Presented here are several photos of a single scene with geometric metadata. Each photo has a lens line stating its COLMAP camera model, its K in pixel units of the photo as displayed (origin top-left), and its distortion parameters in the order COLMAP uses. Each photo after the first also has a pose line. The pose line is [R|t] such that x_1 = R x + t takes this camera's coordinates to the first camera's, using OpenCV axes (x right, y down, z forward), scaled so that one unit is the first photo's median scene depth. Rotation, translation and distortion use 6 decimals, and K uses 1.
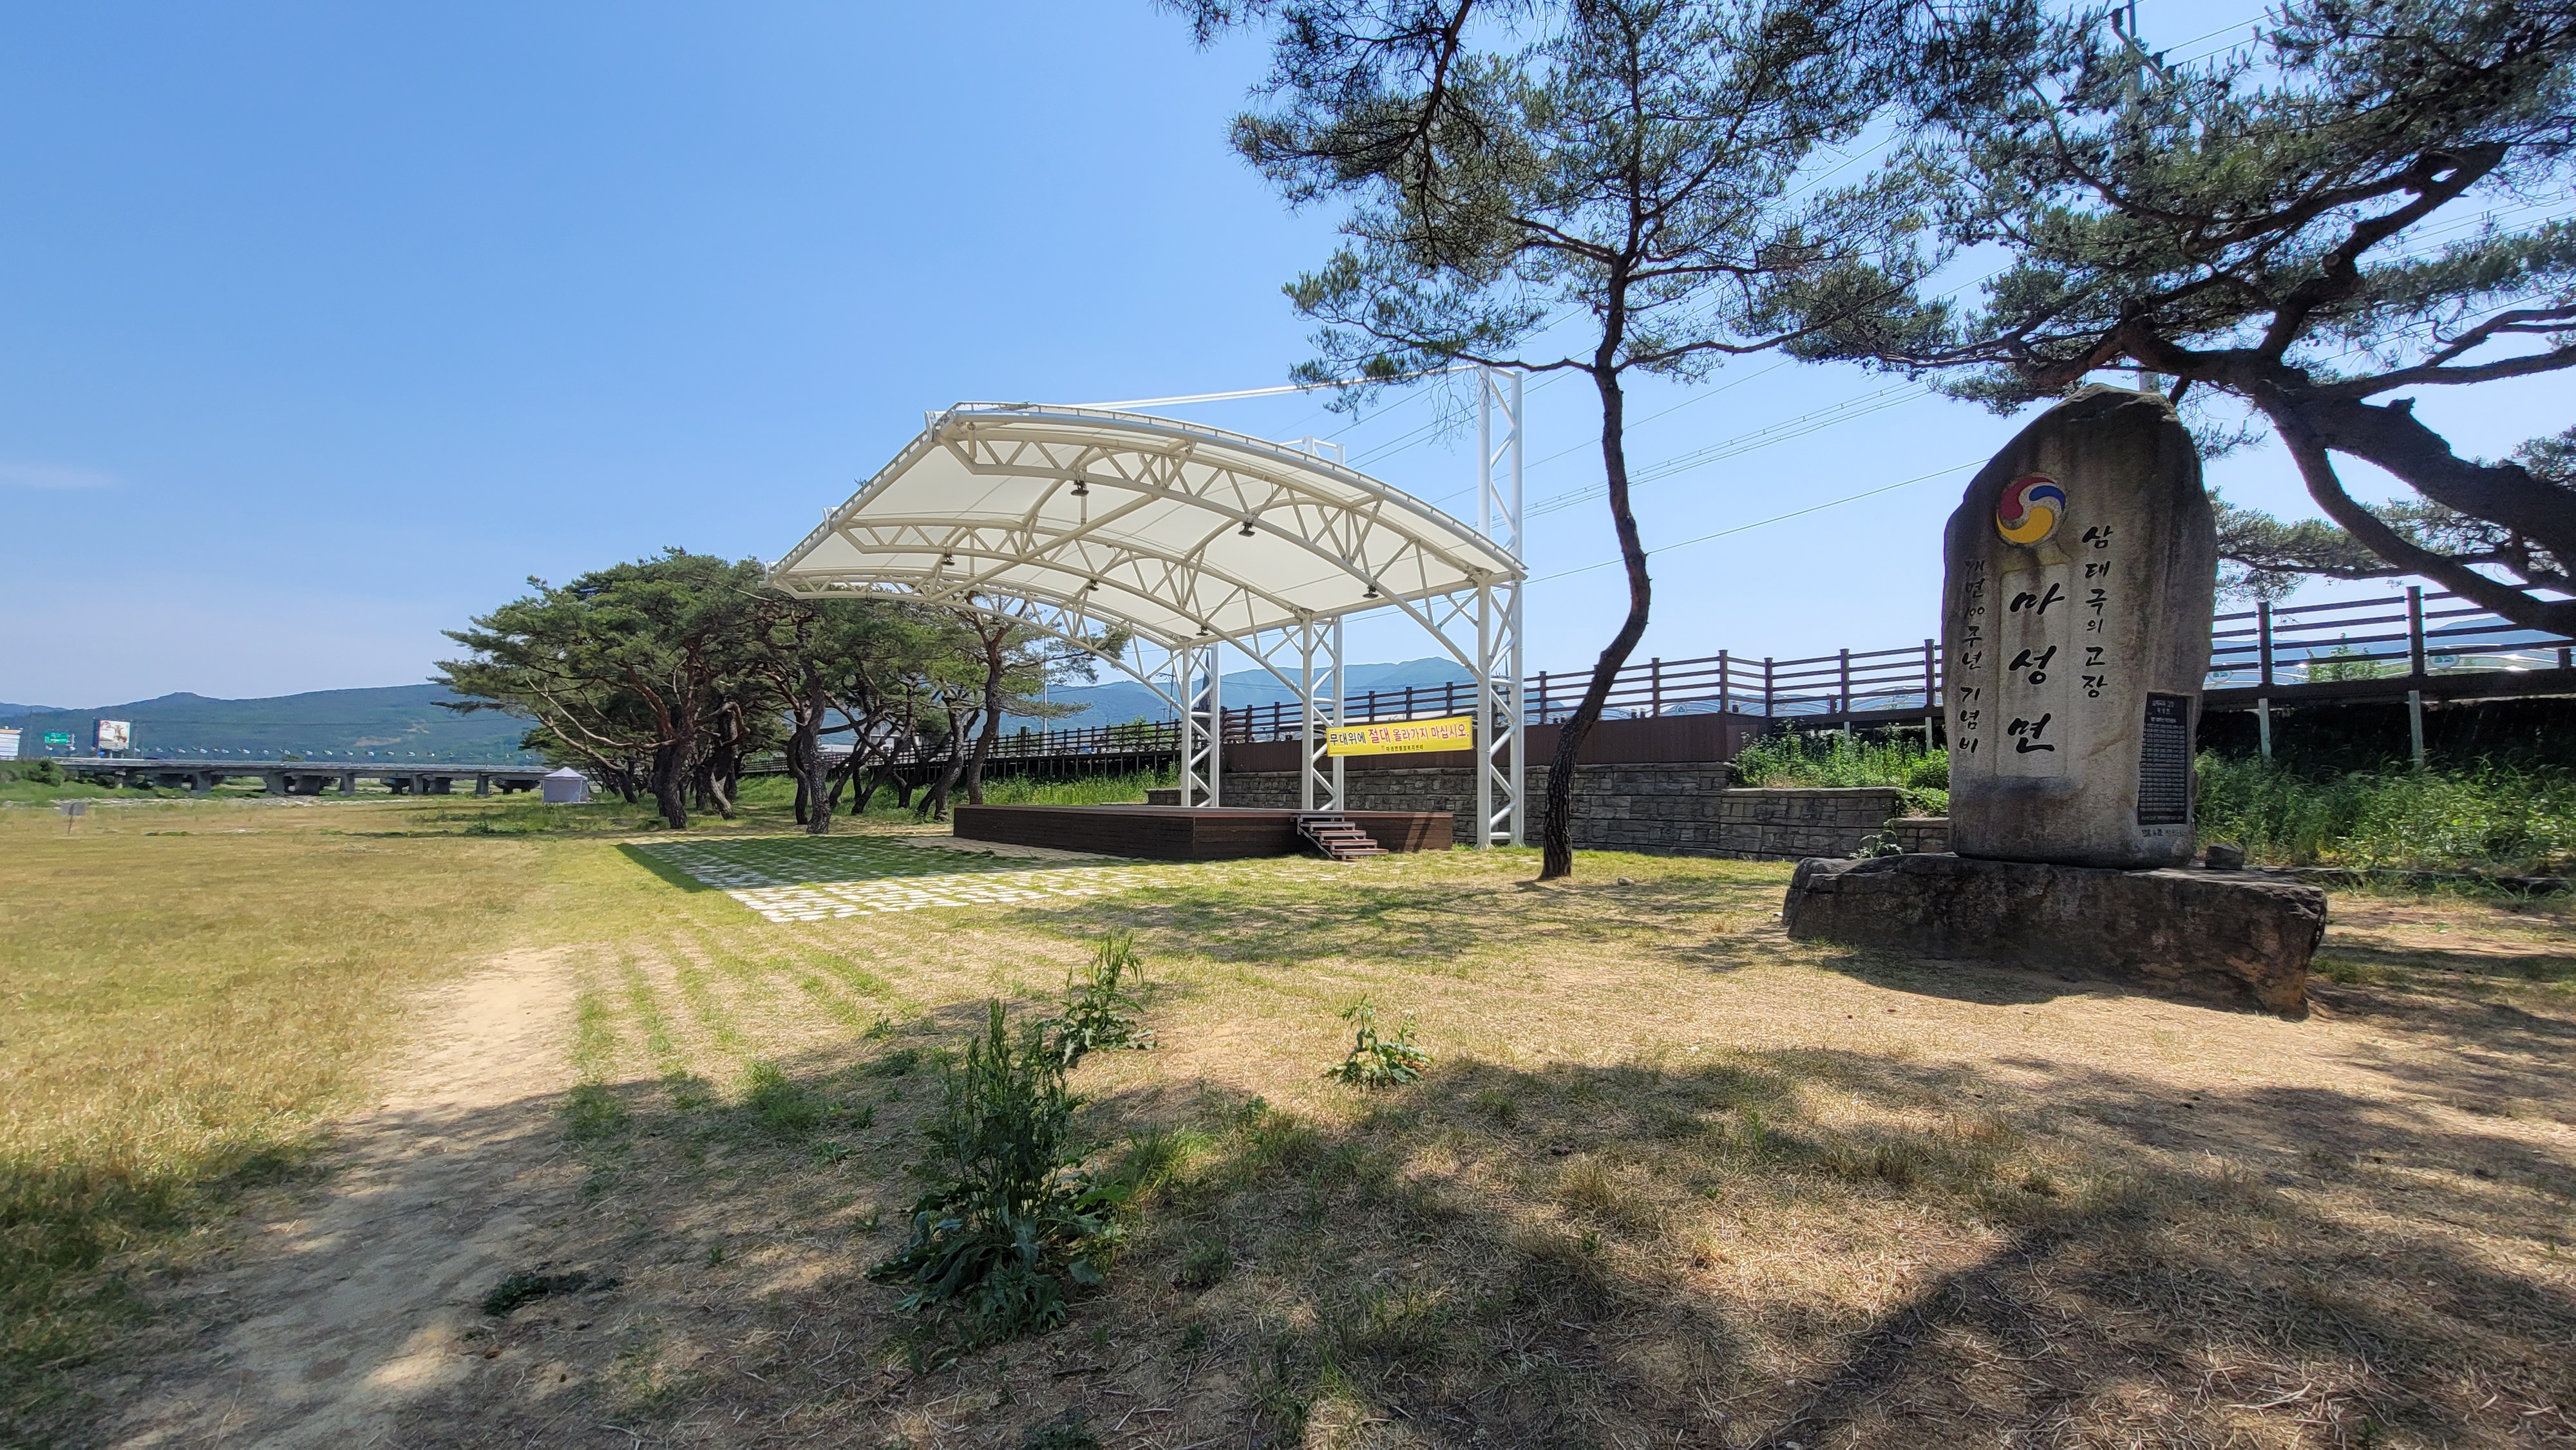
lens RADIAL K [[1039.0, 0, 1279.0], [0, 1039.0, 728.5], [0, 0, 1]] dist [0.003142, 0.000539]
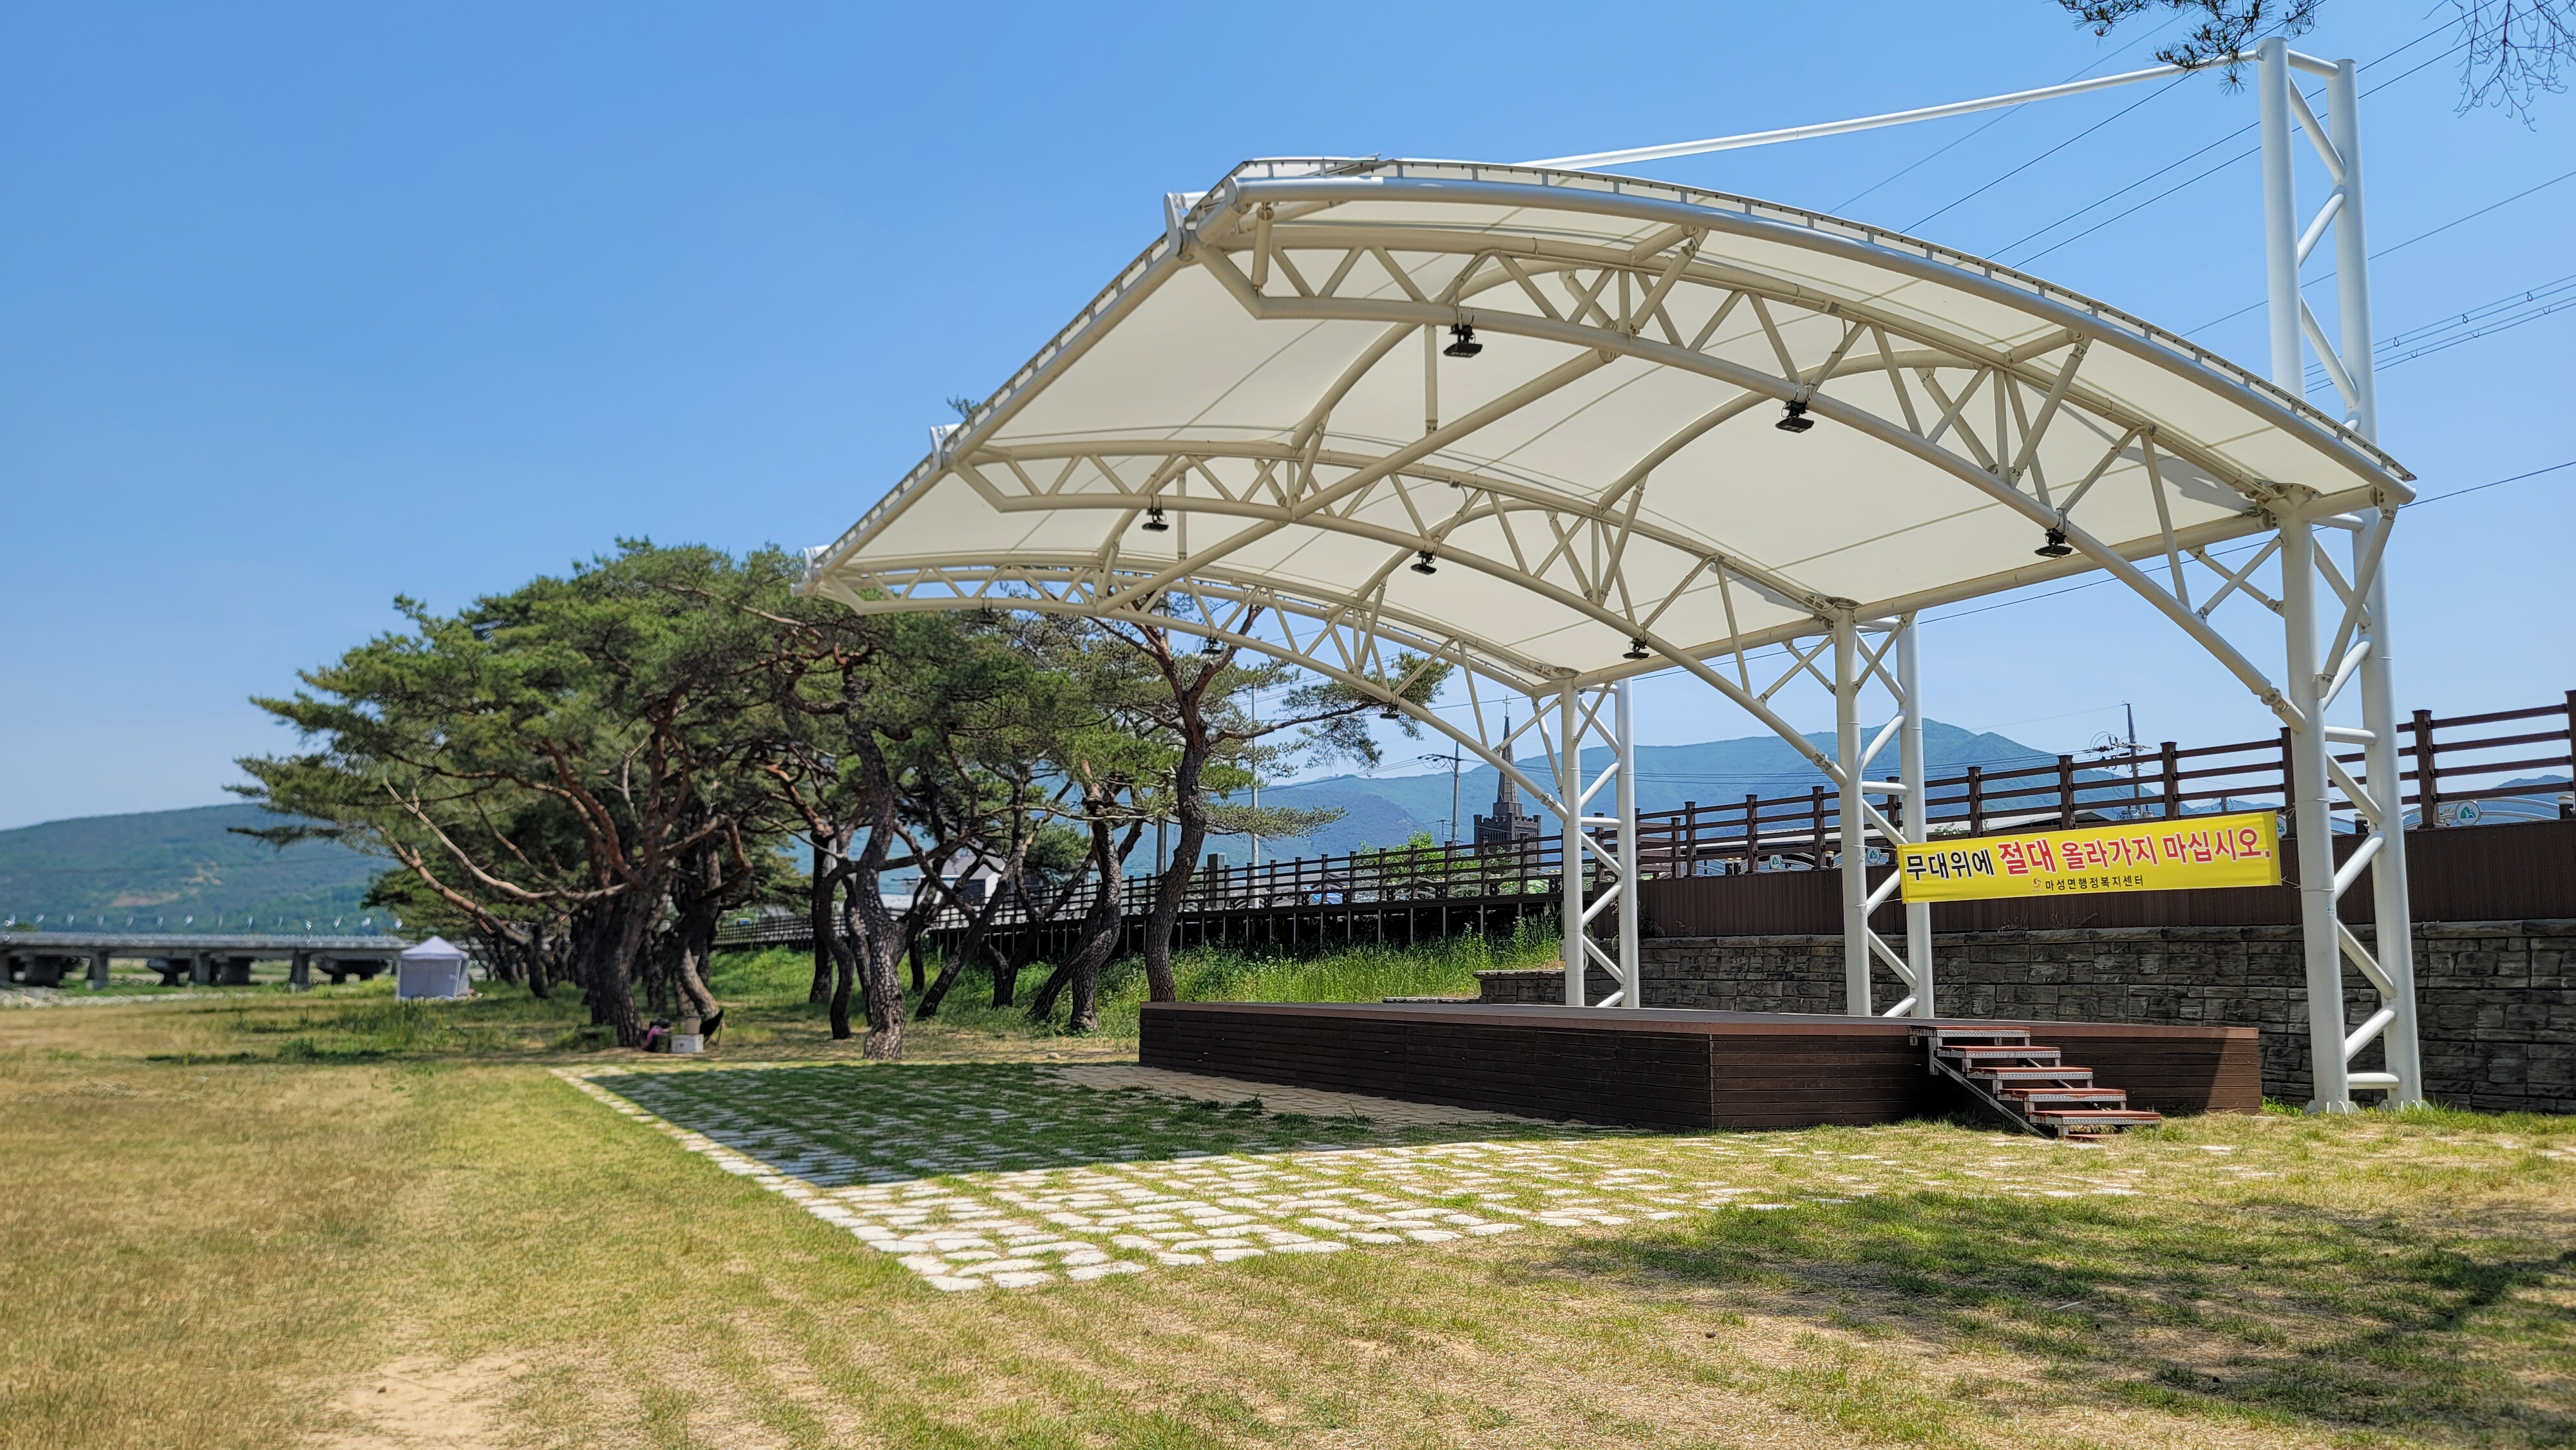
lens RADIAL K [[1867.5, 0, 1288.0], [0, 1867.5, 725.0], [0, 0, 1]] dist [0.060220, -0.009395]
pose [[0.984693, -0.025483, -0.172424, -0.071372], [0.013127, 0.997287, -0.072427, 0.003588], [0.173802, 0.069055, 0.982356, 0.084663]]
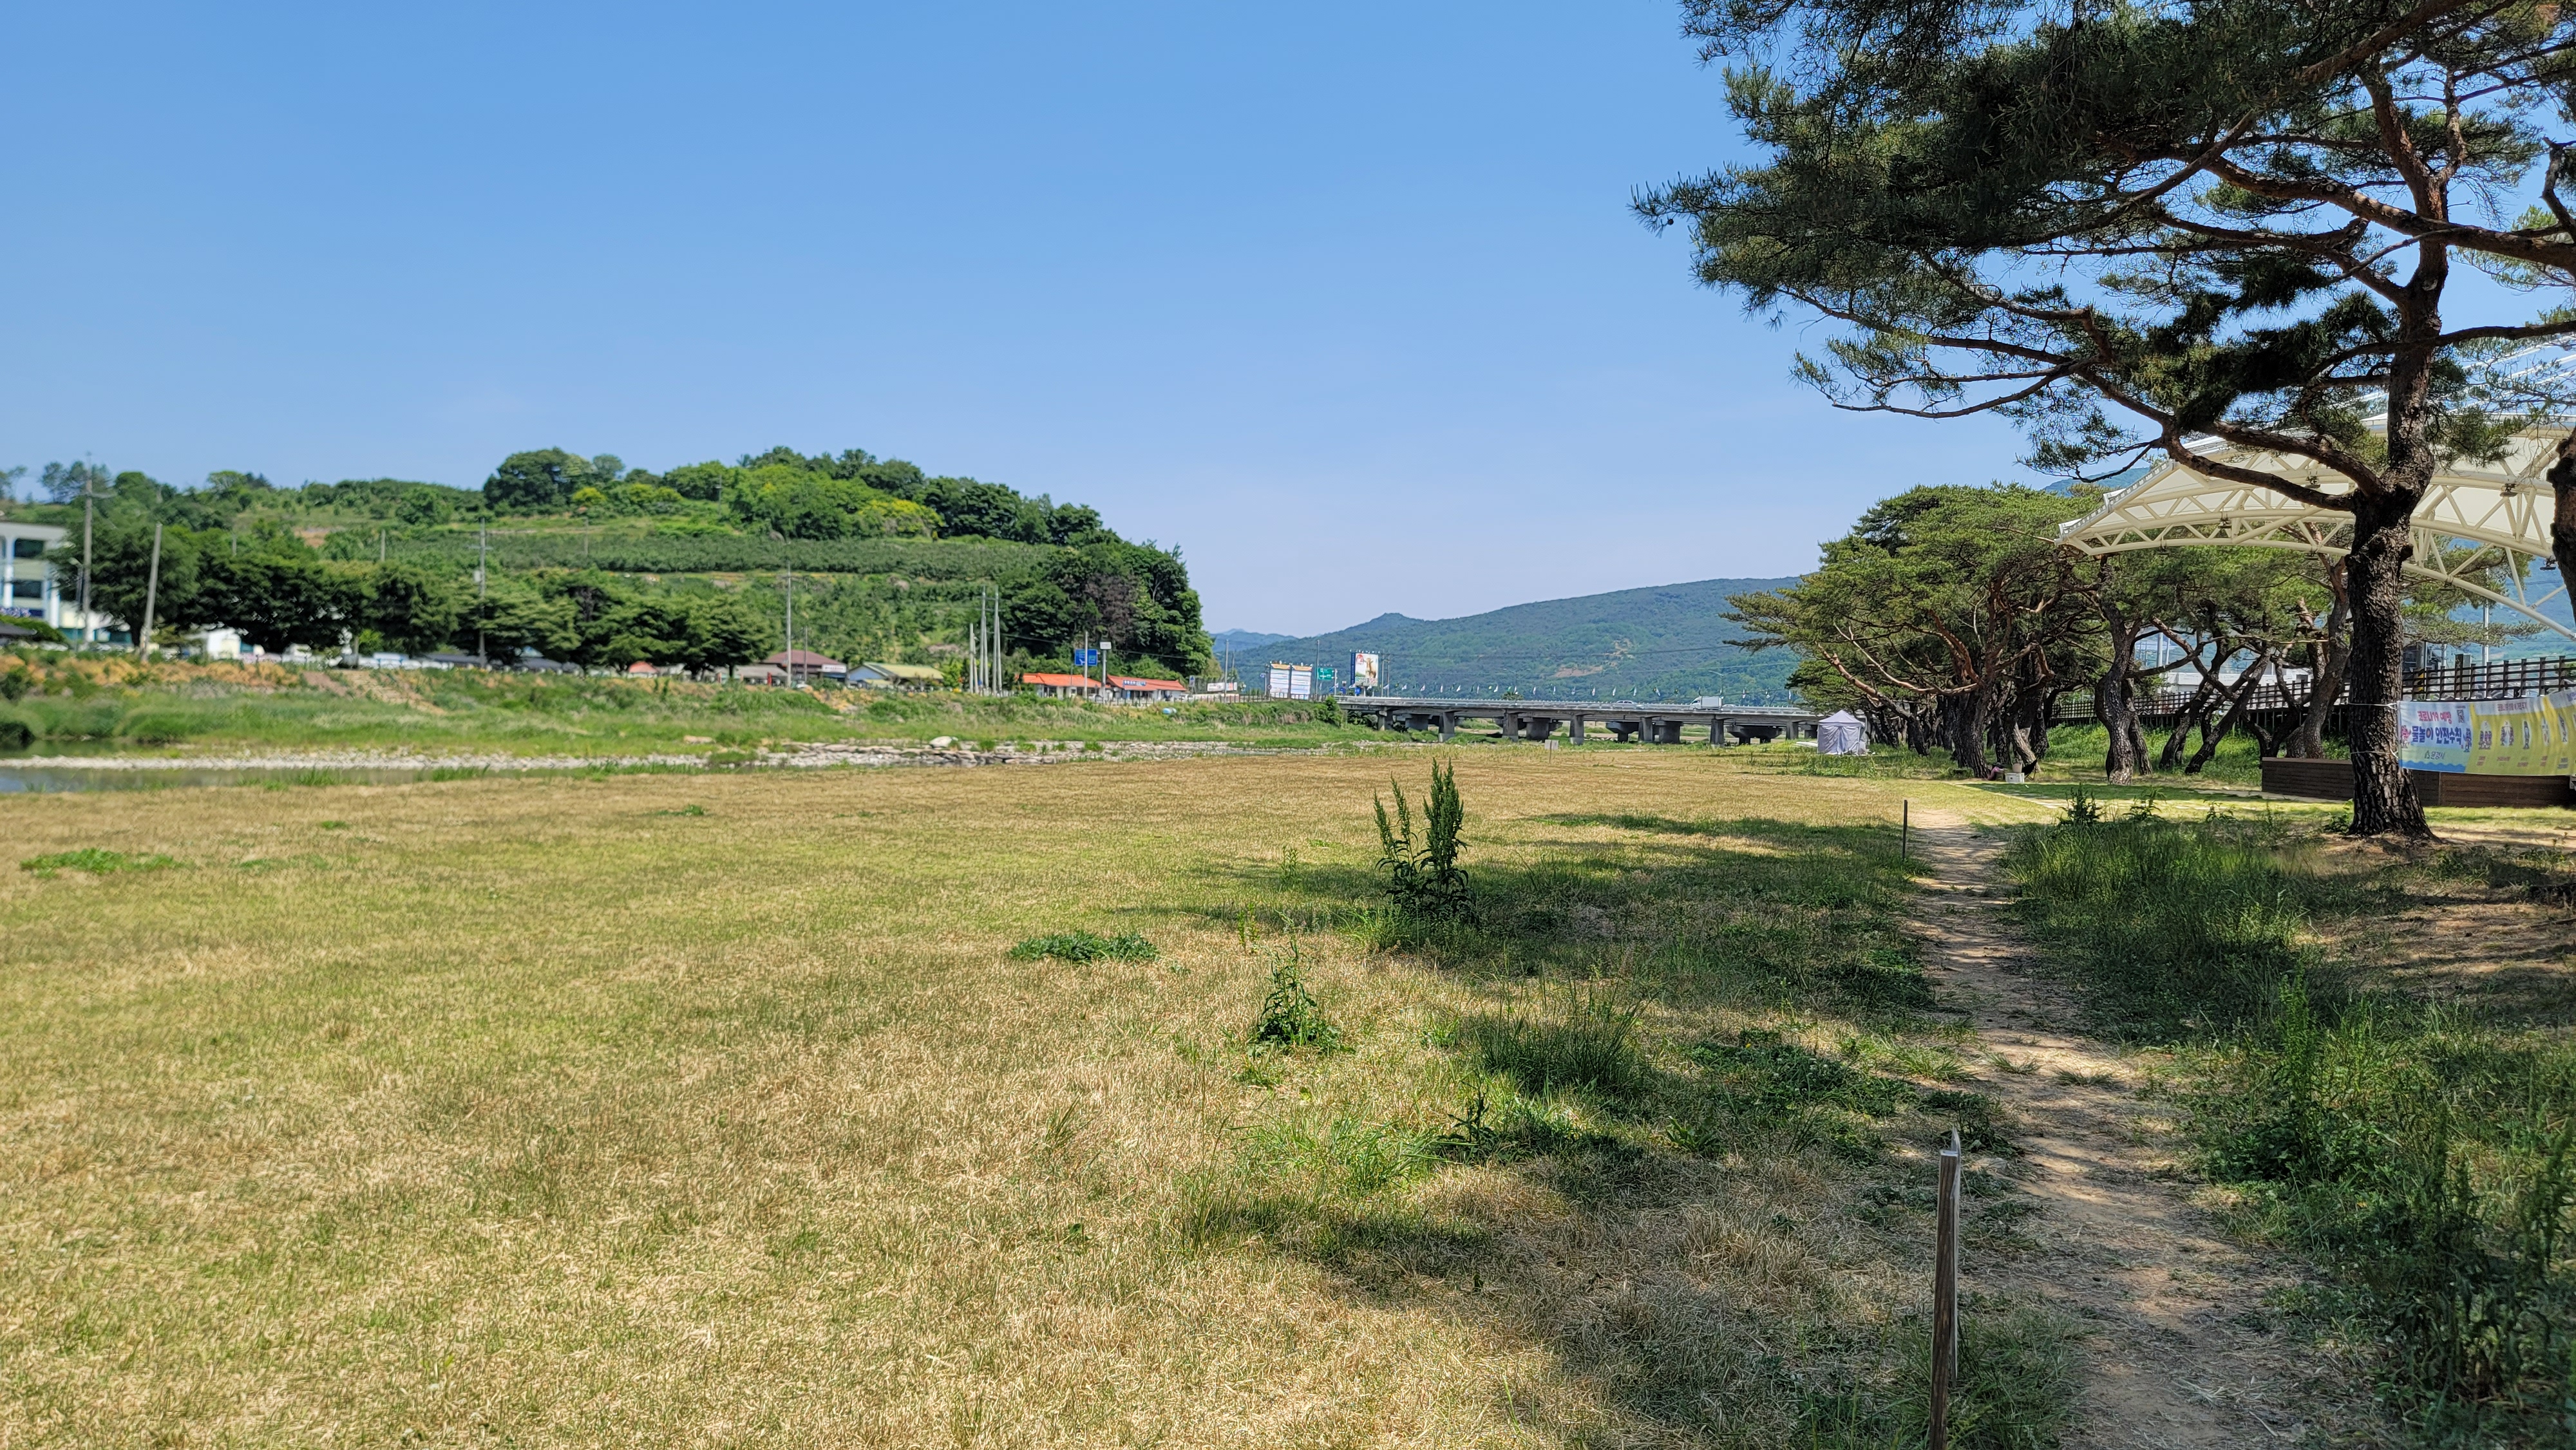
lens RADIAL K [[1867.5, 0, 1288.0], [0, 1867.5, 725.0], [0, 0, 1]] dist [0.060220, -0.009395]
pose [[0.648577, 0.009154, -0.761094, 0.373481], [0.026426, 0.999054, 0.034535, -0.034520], [0.760690, -0.042511, 0.647721, -0.694155]]
